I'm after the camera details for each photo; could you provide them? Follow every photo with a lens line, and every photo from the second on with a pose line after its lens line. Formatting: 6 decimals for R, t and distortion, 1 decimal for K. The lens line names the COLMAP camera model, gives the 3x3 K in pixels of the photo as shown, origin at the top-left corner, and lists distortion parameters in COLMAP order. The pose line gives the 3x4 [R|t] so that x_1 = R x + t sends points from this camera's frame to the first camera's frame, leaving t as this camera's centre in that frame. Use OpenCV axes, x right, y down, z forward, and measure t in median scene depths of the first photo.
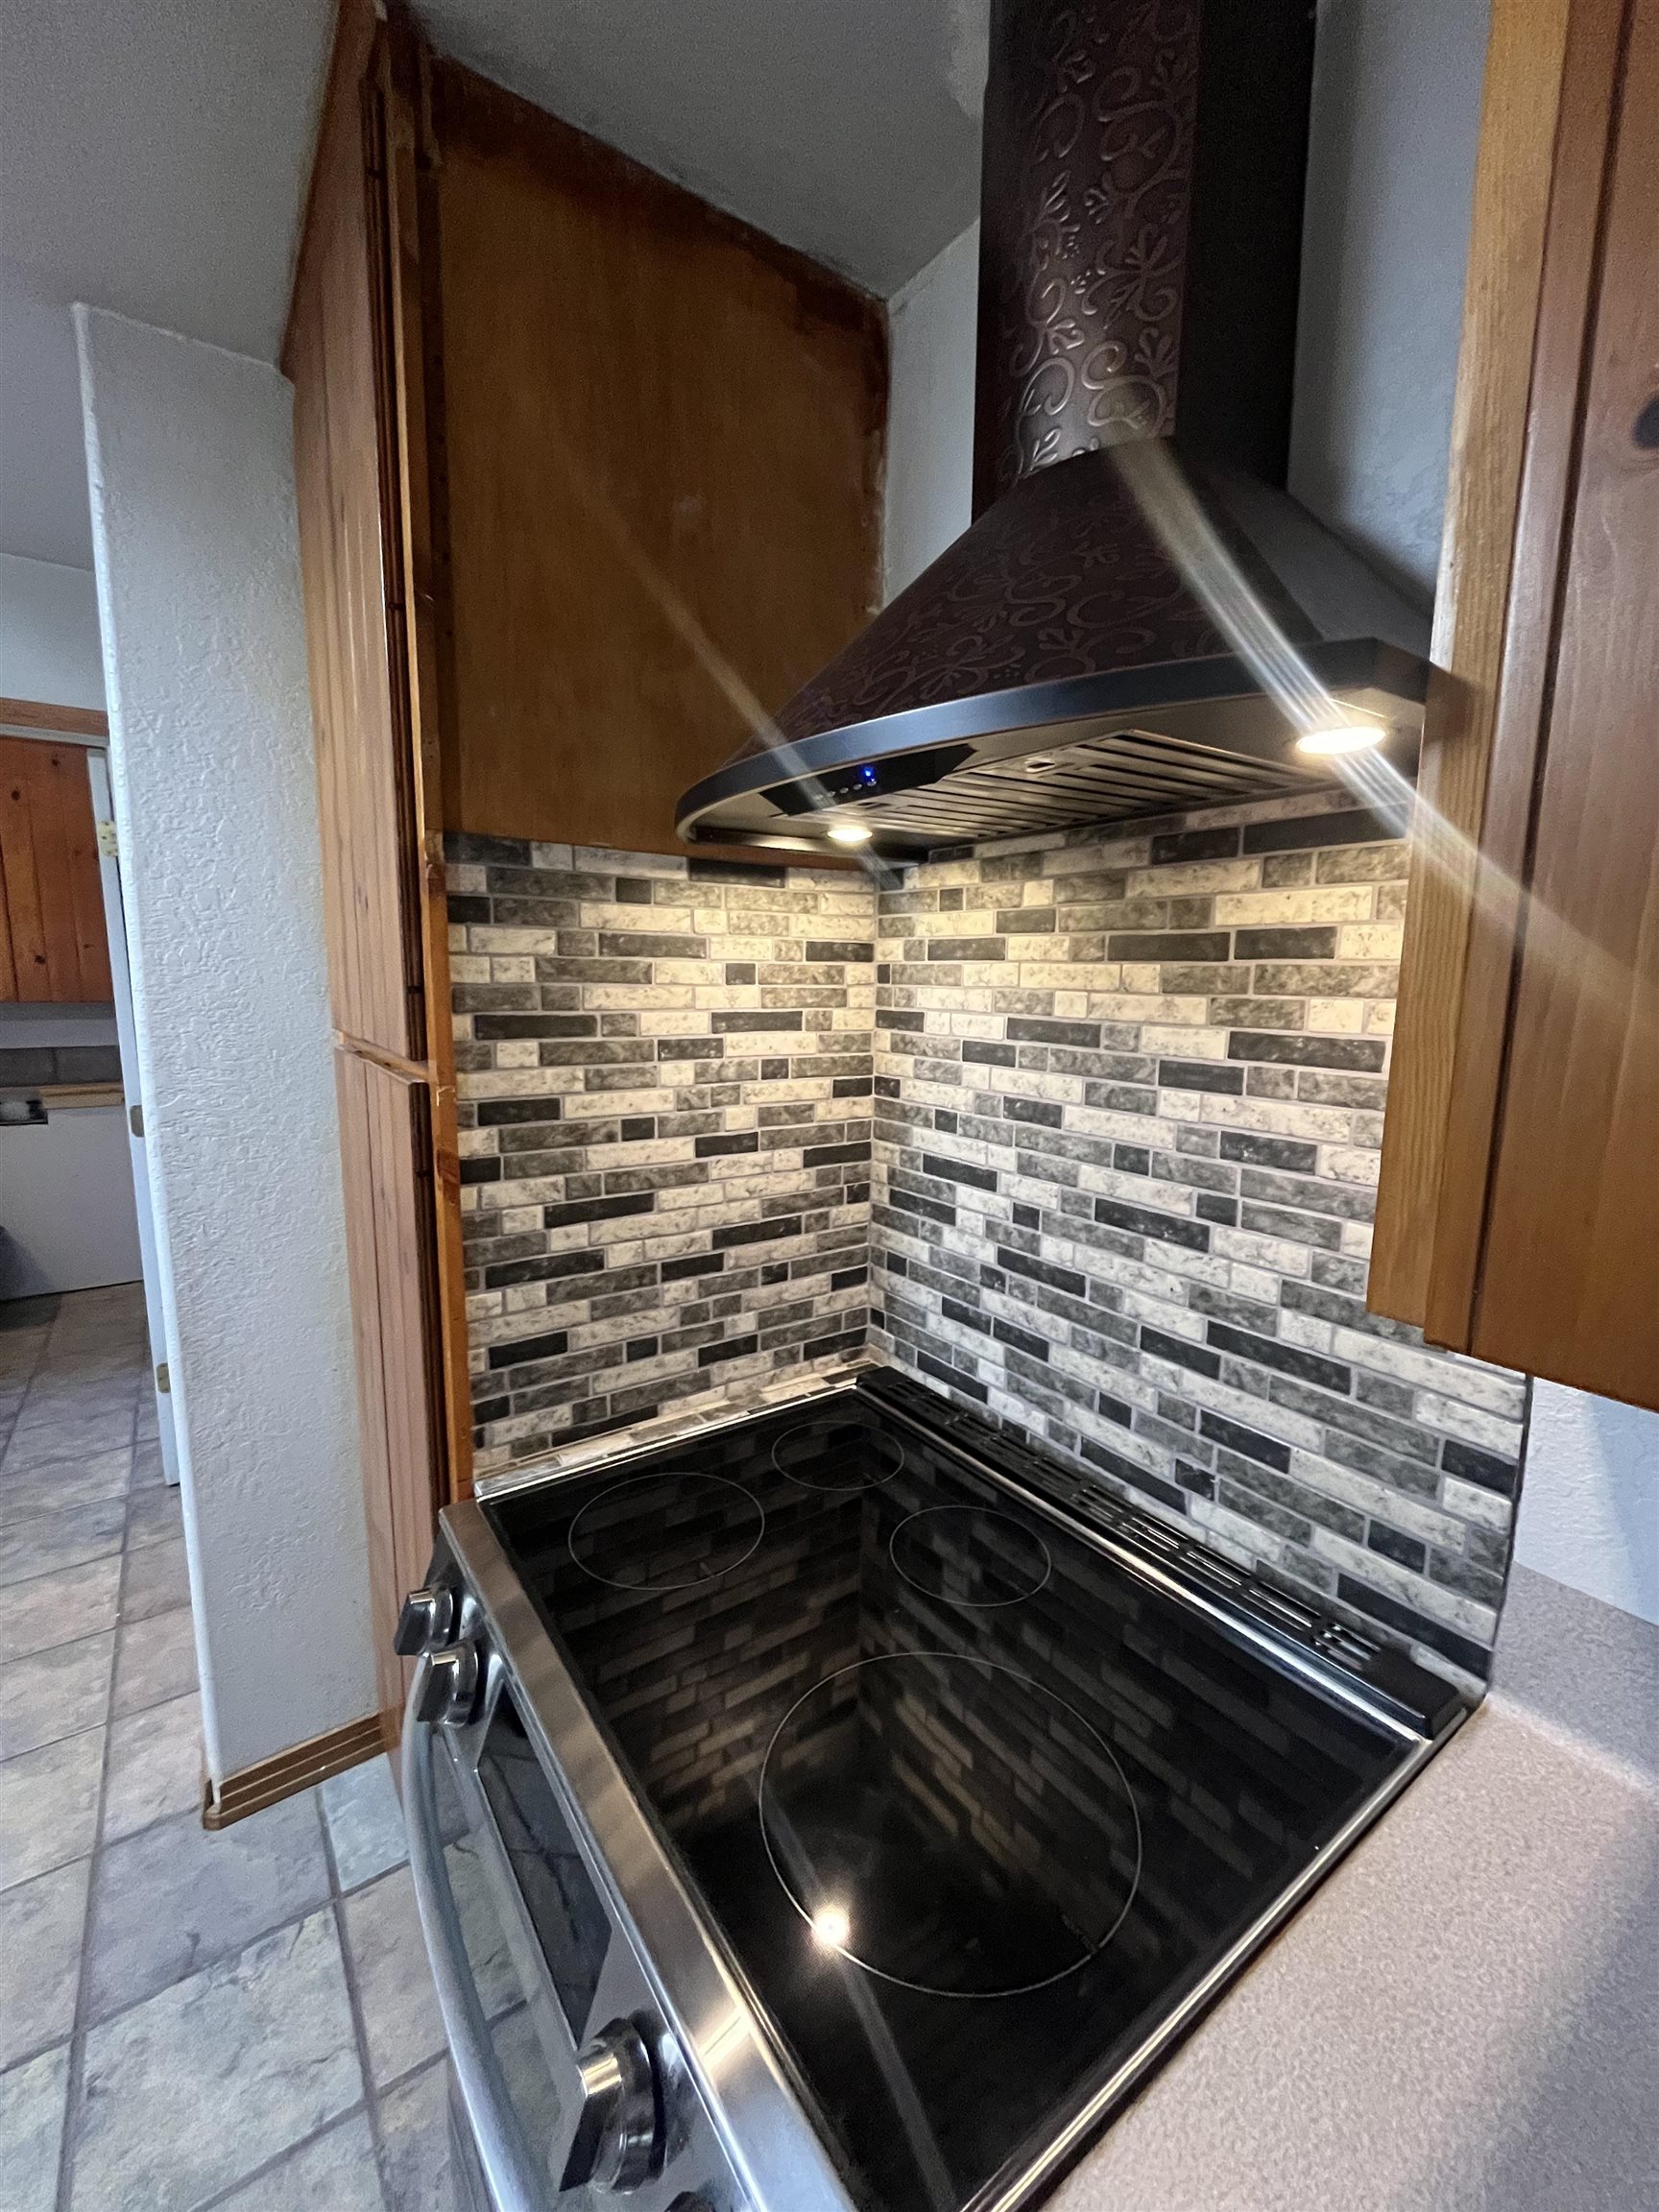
lens RADIAL K [[900.3, 0, 823.6], [0, 900.3, 1101.6], [0, 0, 1]] dist [-0.001472, -0.000089]
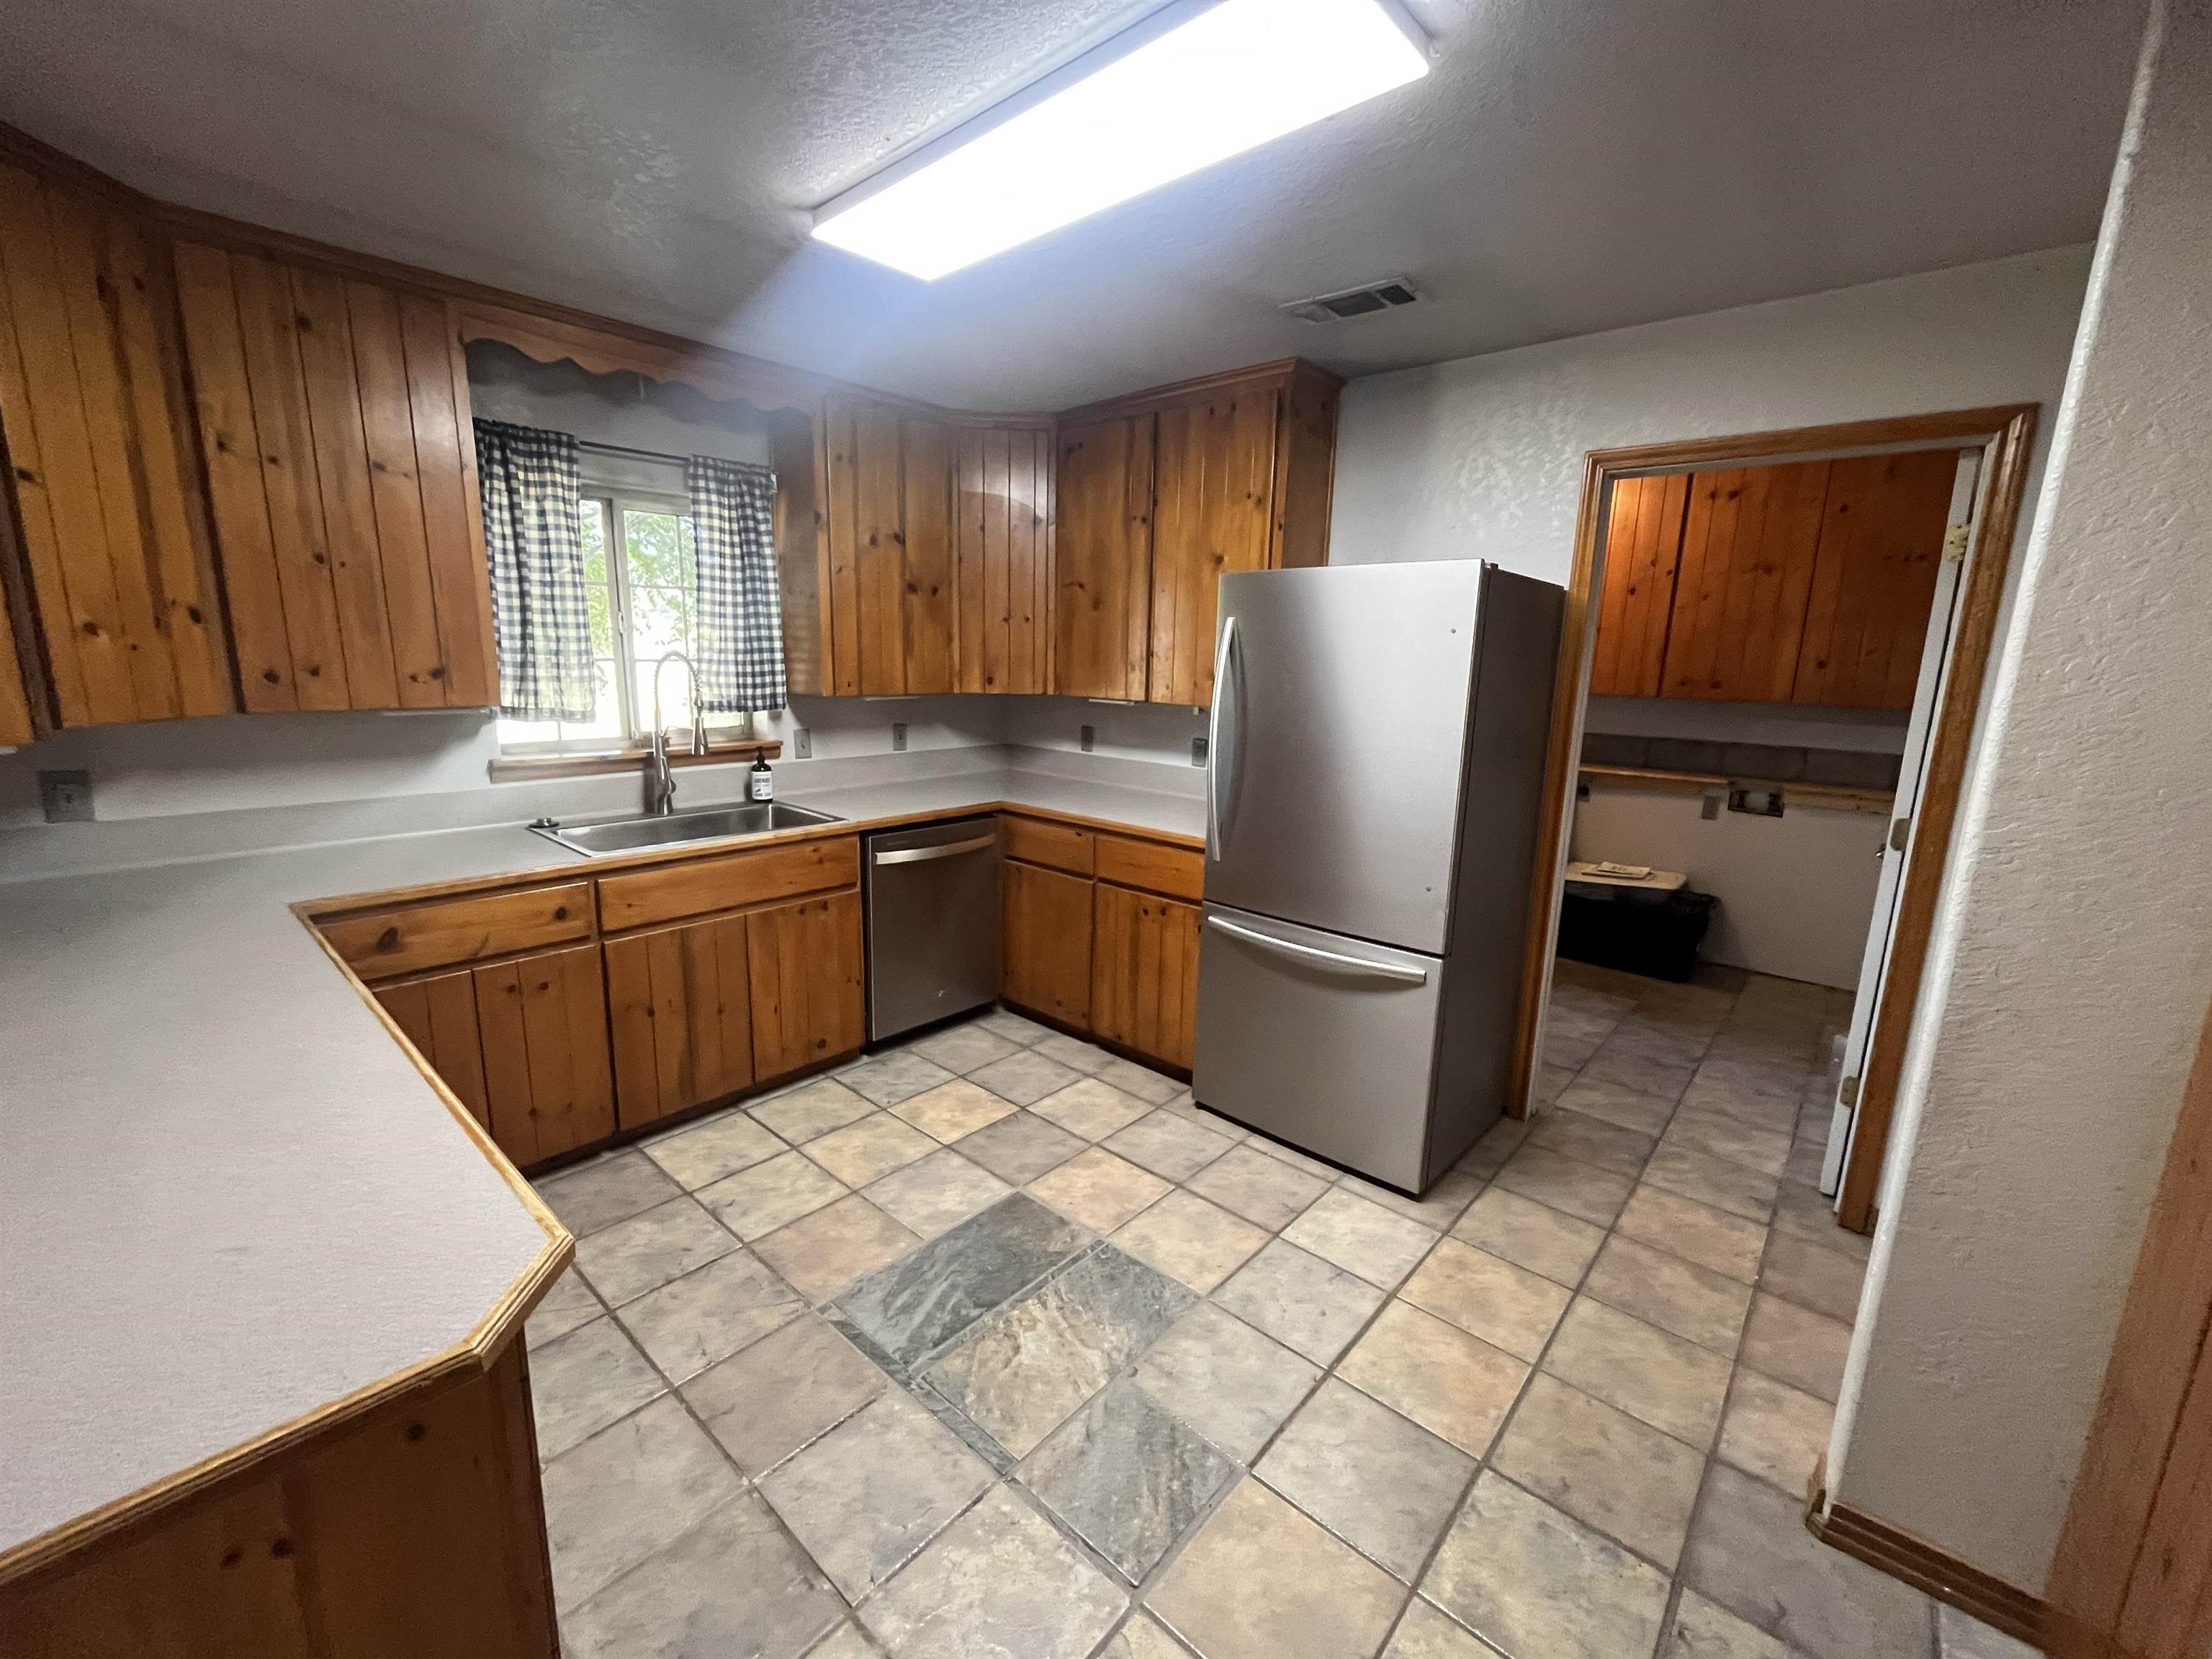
lens RADIAL K [[900.3, 0, 1102.3], [0, 900.3, 826.6], [0, 0, 1]] dist [-0.001472, -0.000089]
pose [[0.226829, 0.185058, -0.956192, -0.035693], [-0.159512, 0.975584, 0.150972, 0.004998], [0.960783, 0.118279, 0.250809, -0.105959]]
